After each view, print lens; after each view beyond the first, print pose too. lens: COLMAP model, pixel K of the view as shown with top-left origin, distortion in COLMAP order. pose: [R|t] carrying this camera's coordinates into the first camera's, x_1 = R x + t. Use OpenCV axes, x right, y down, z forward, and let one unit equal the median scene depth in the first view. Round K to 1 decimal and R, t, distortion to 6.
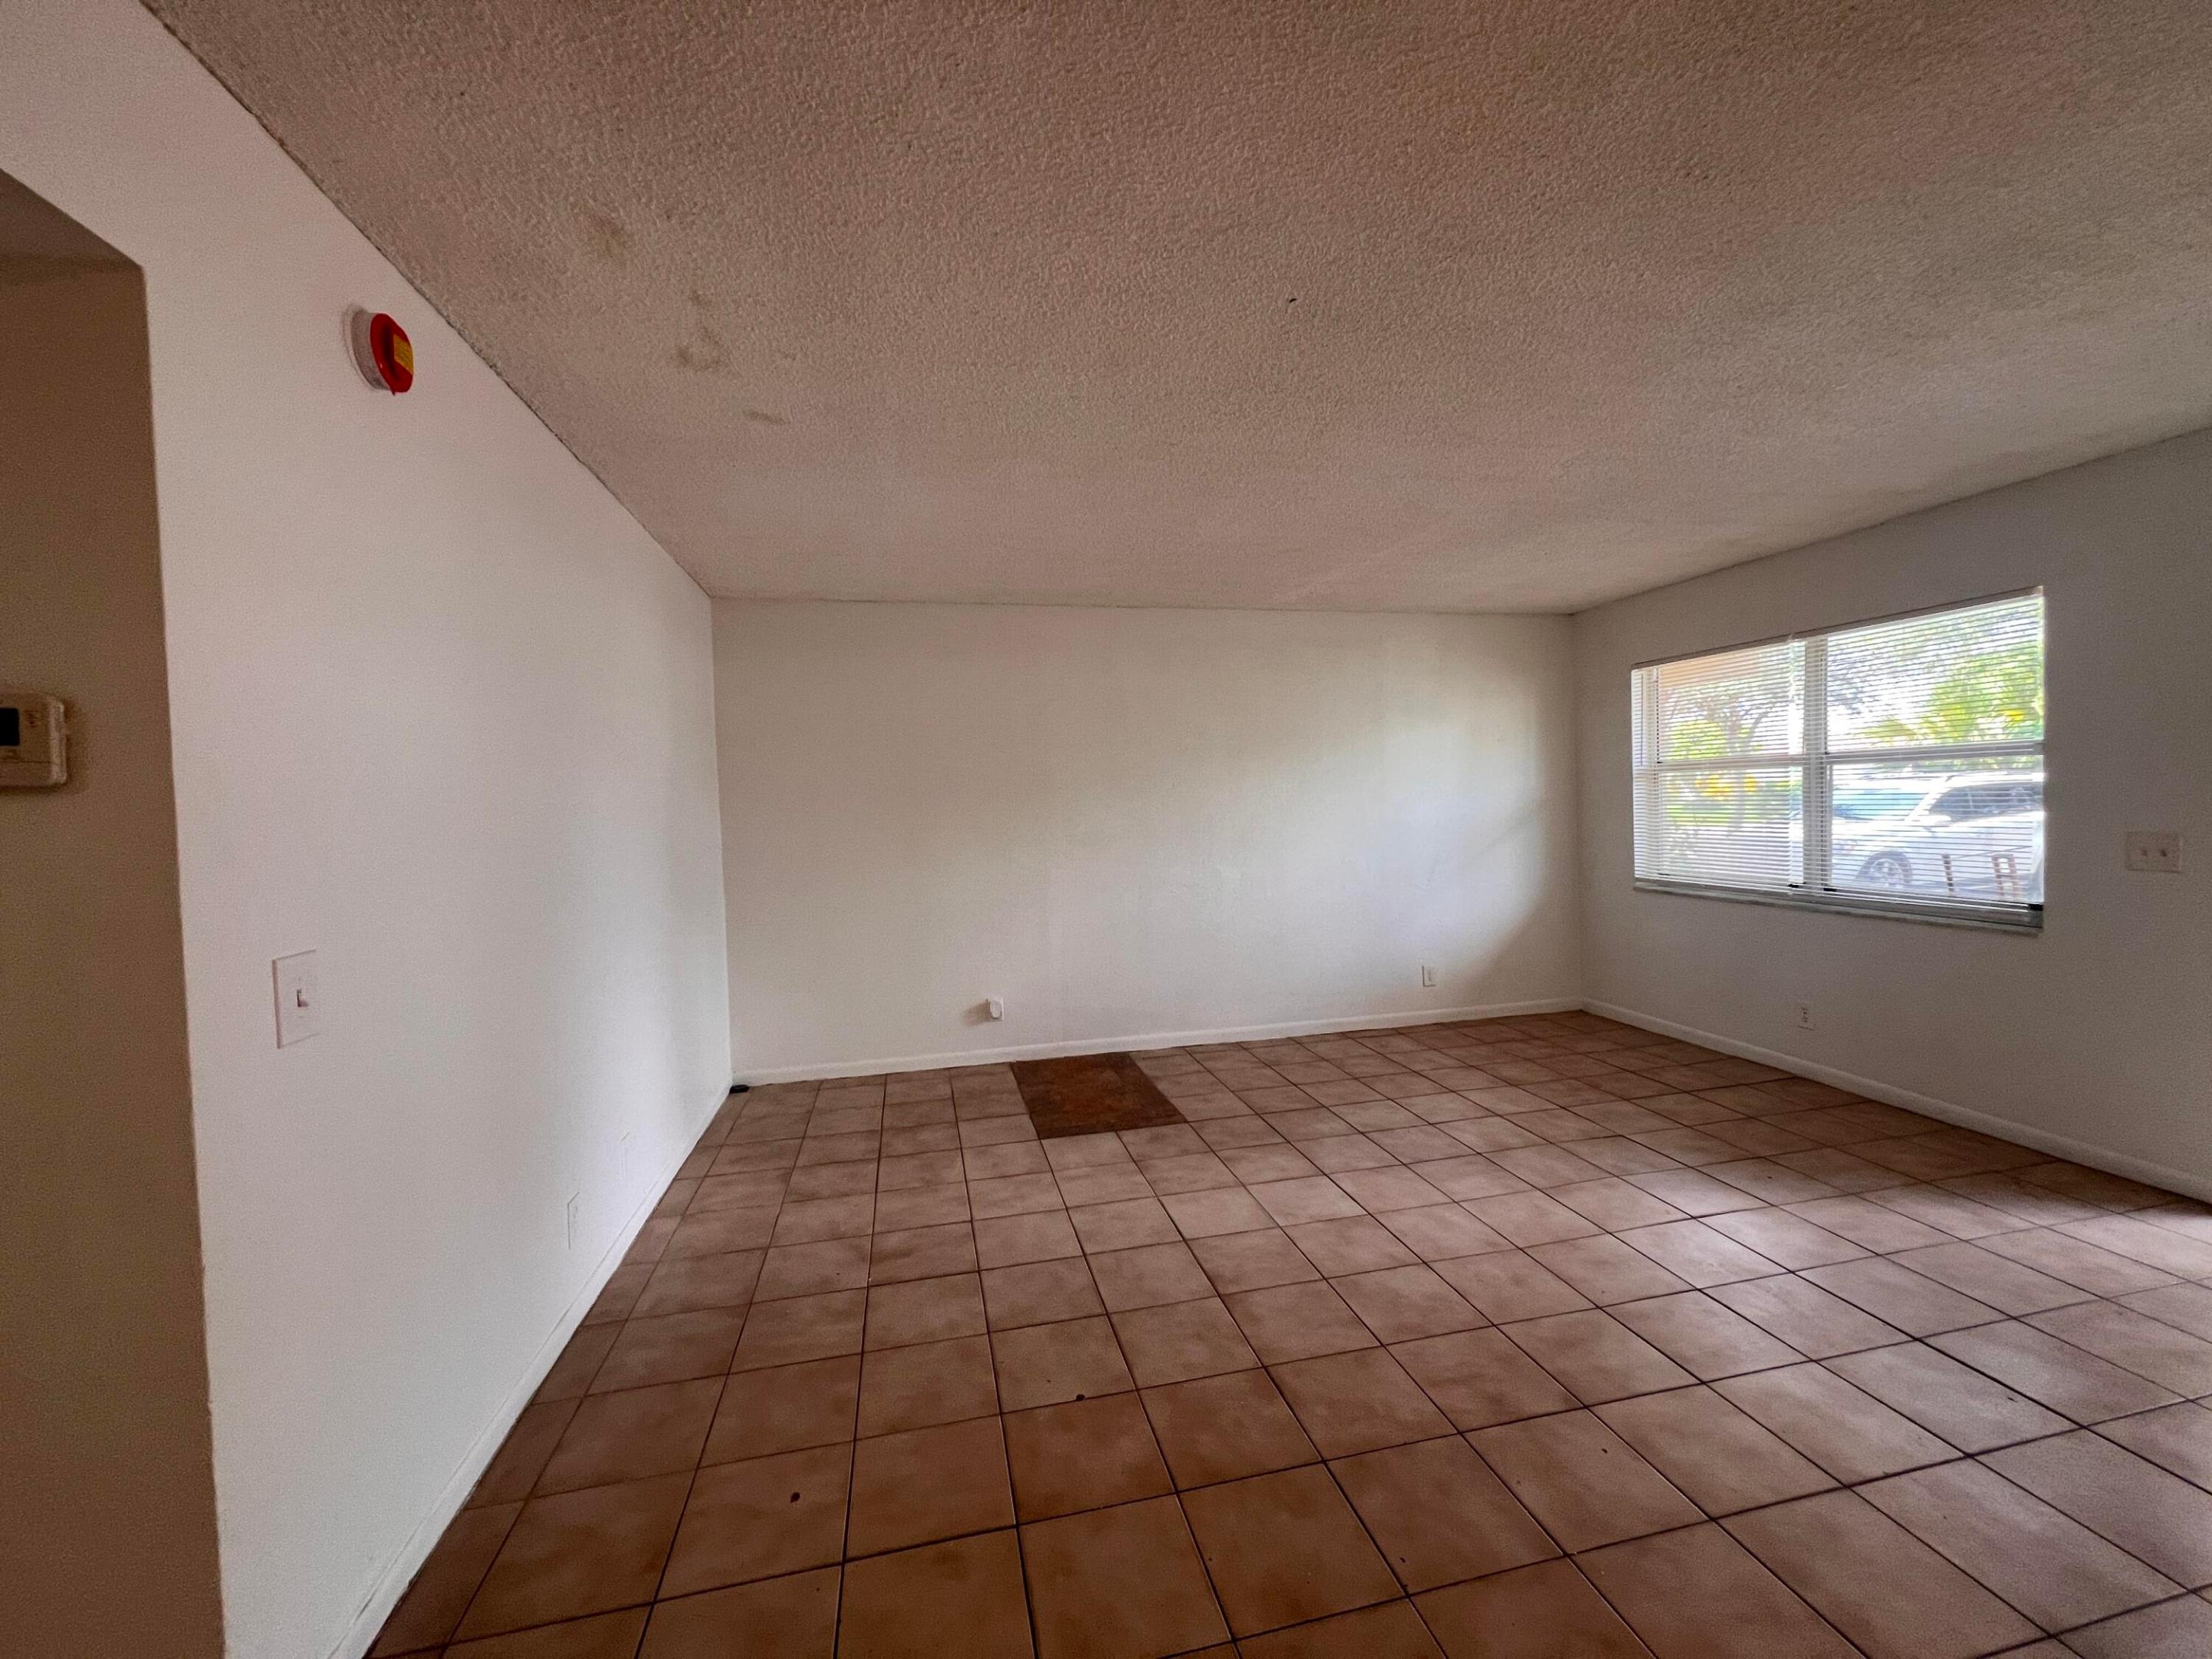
lens RADIAL K [[884.3, 0, 1117.4], [0, 884.3, 822.7], [0, 0, 1]] dist [-0.002843, 0.001695]
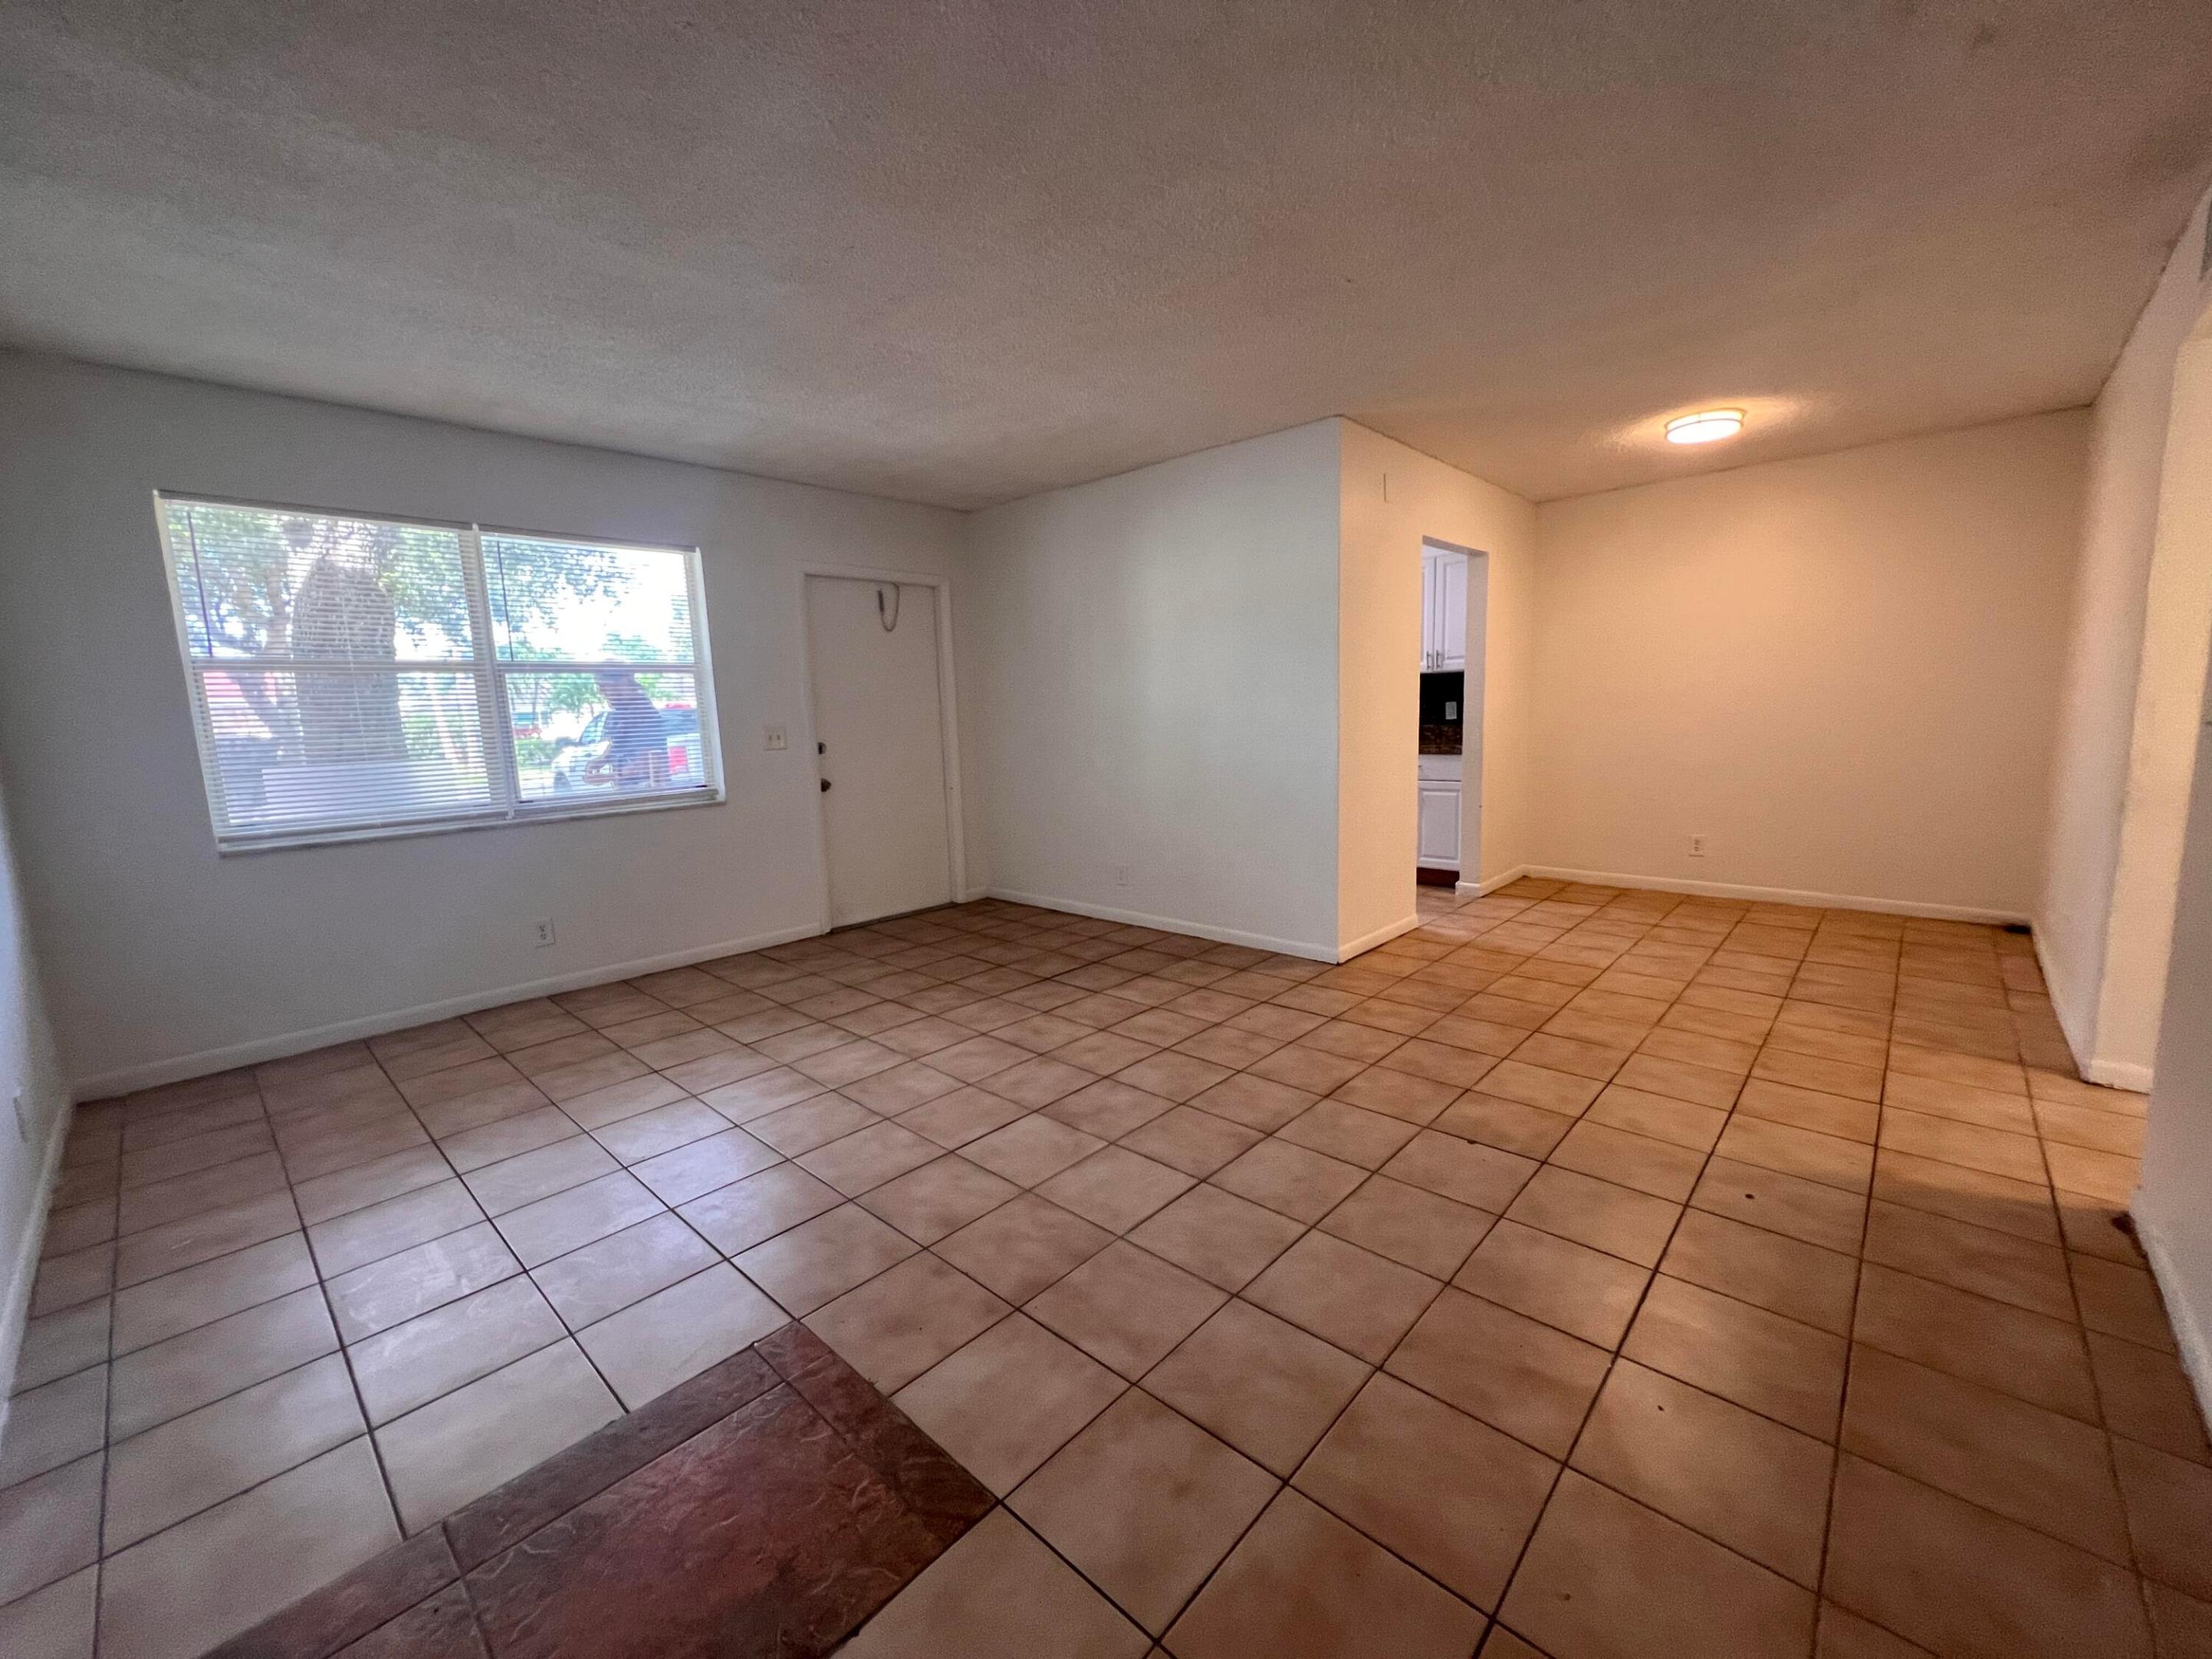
lens RADIAL K [[884.3, 0, 1104.2], [0, 884.3, 841.9], [0, 0, 1]] dist [-0.002843, 0.001695]
pose [[-0.558919, -0.080585, 0.825297, -0.404704], [0.068607, 0.987360, 0.142872, 0.025400], [-0.826379, 0.136476, -0.546326, 1.131583]]
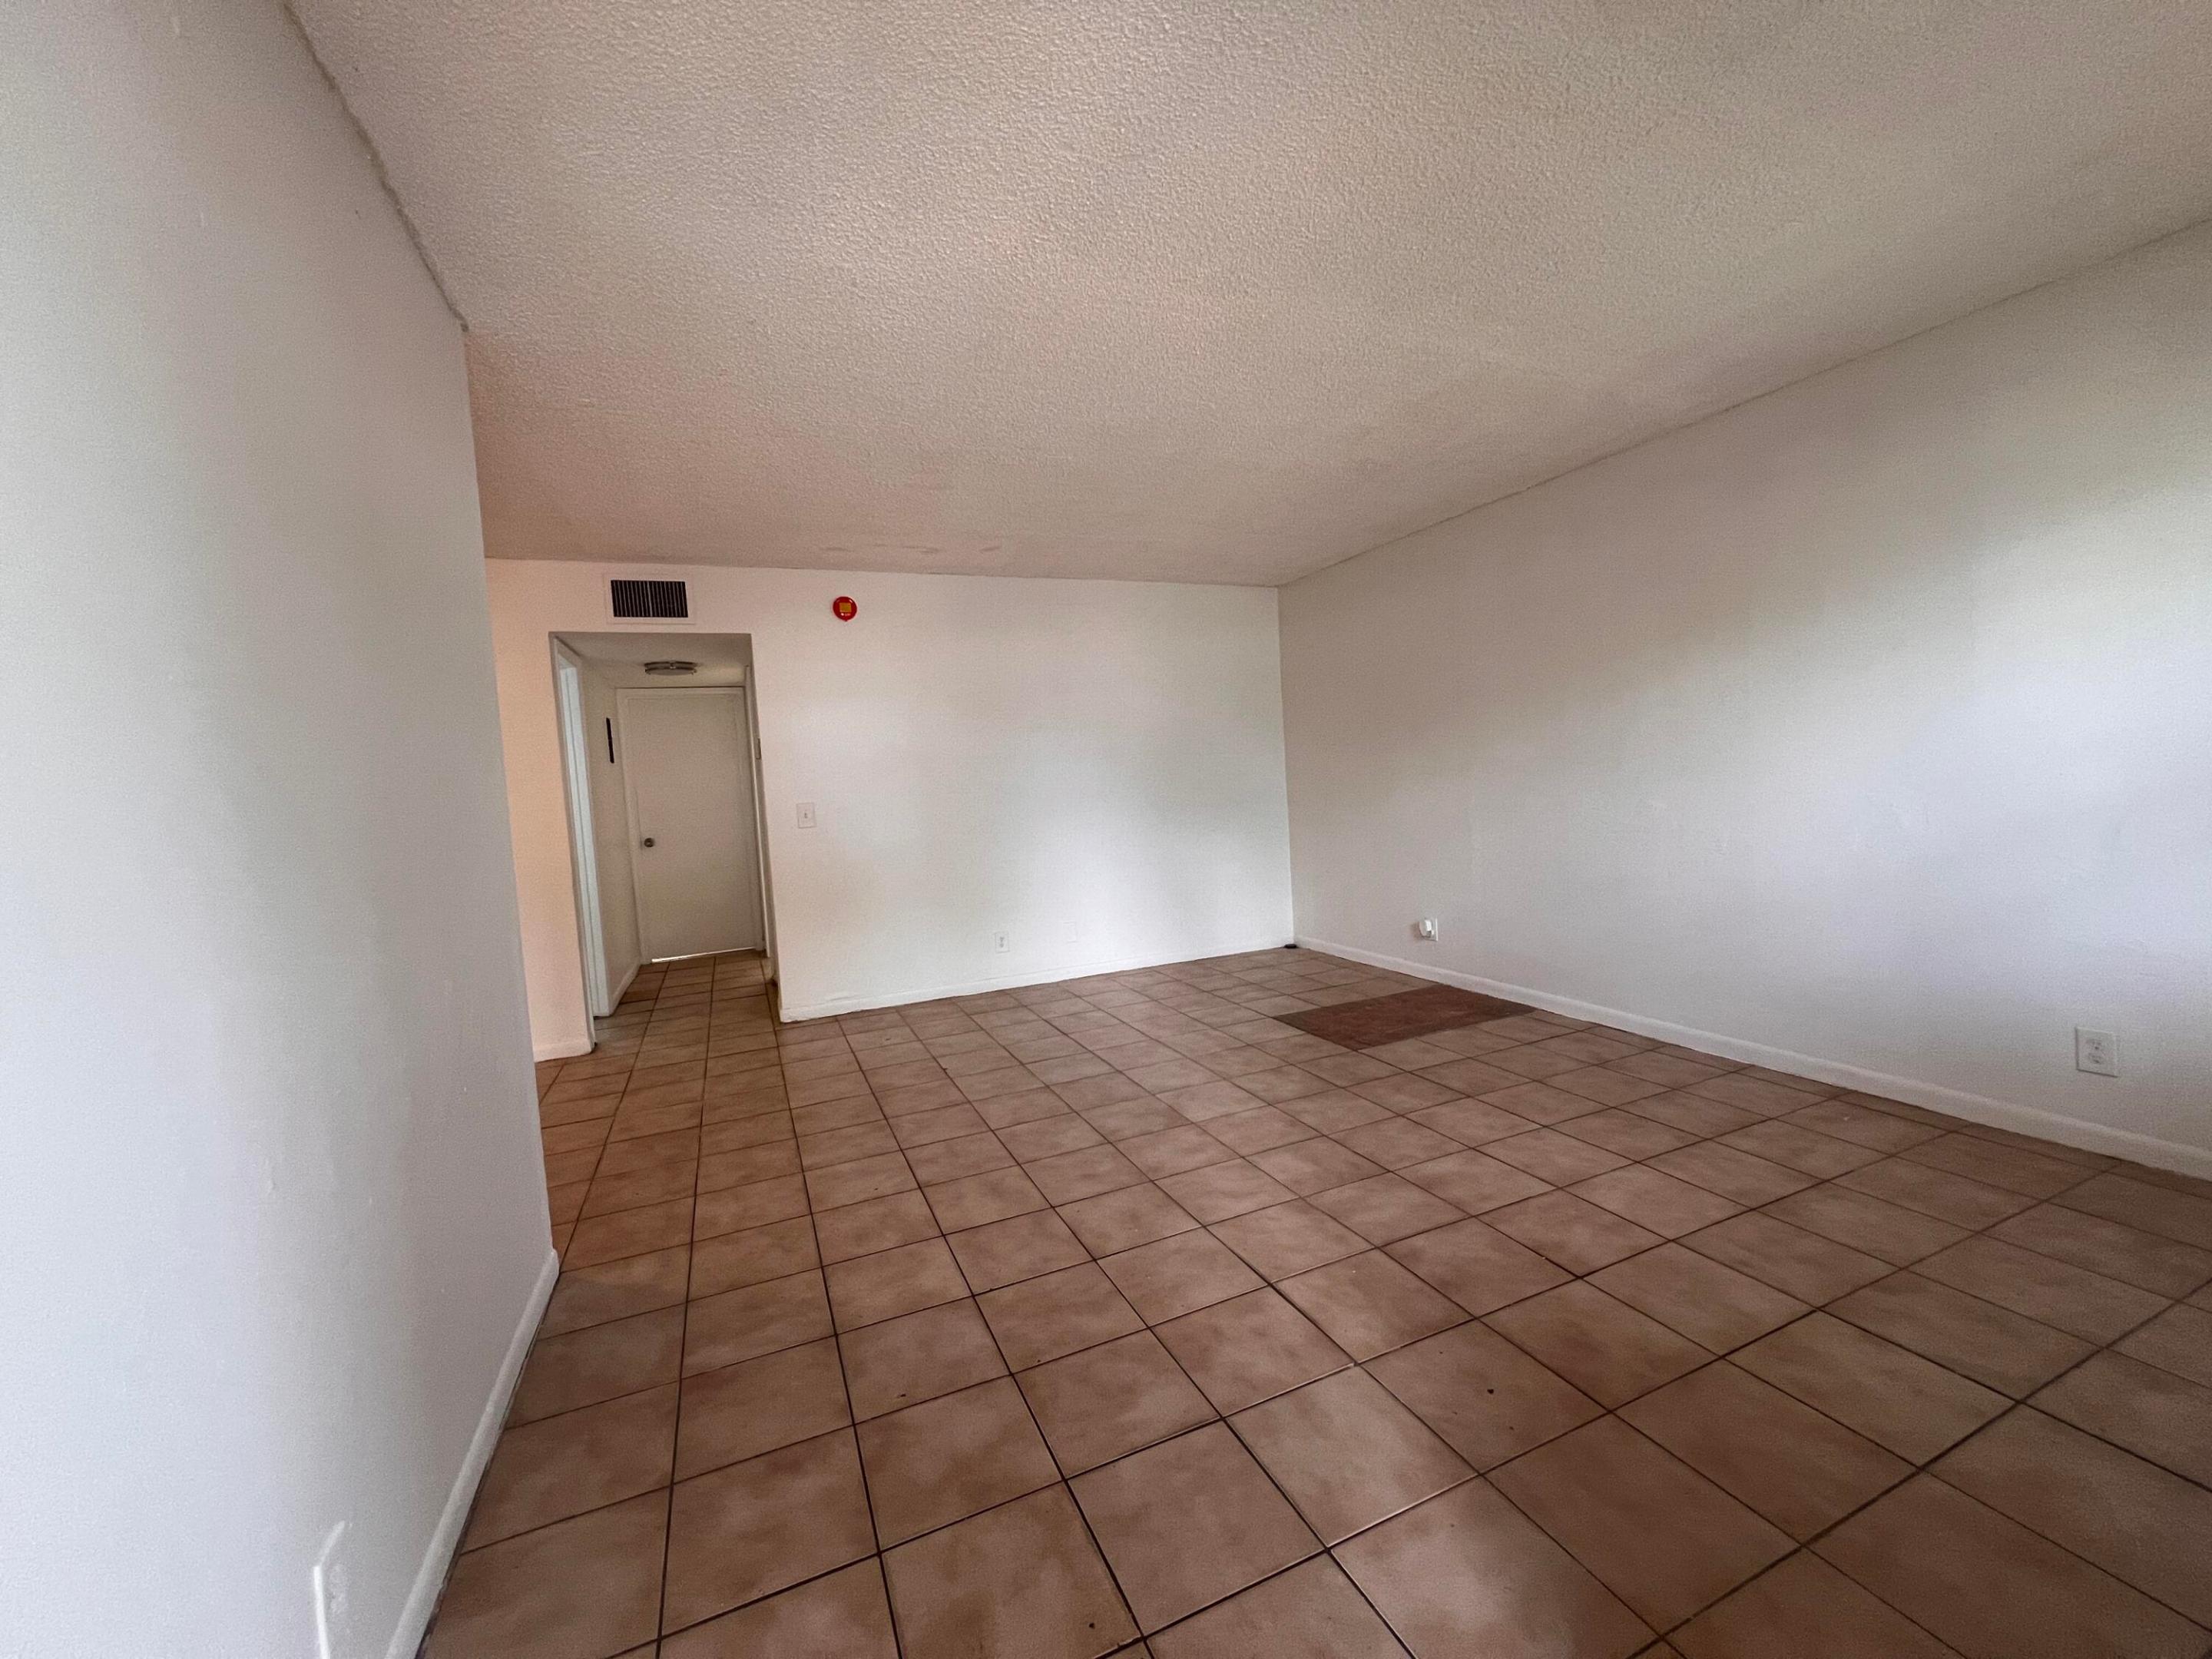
lens RADIAL K [[884.3, 0, 1104.8], [0, 884.3, 828.1], [0, 0, 1]] dist [-0.002843, 0.001695]
pose [[0.178080, 0.072541, -0.981339, 1.031563], [0.030847, 0.996377, 0.079251, -0.000038], [0.983532, -0.044385, 0.175197, 0.580018]]
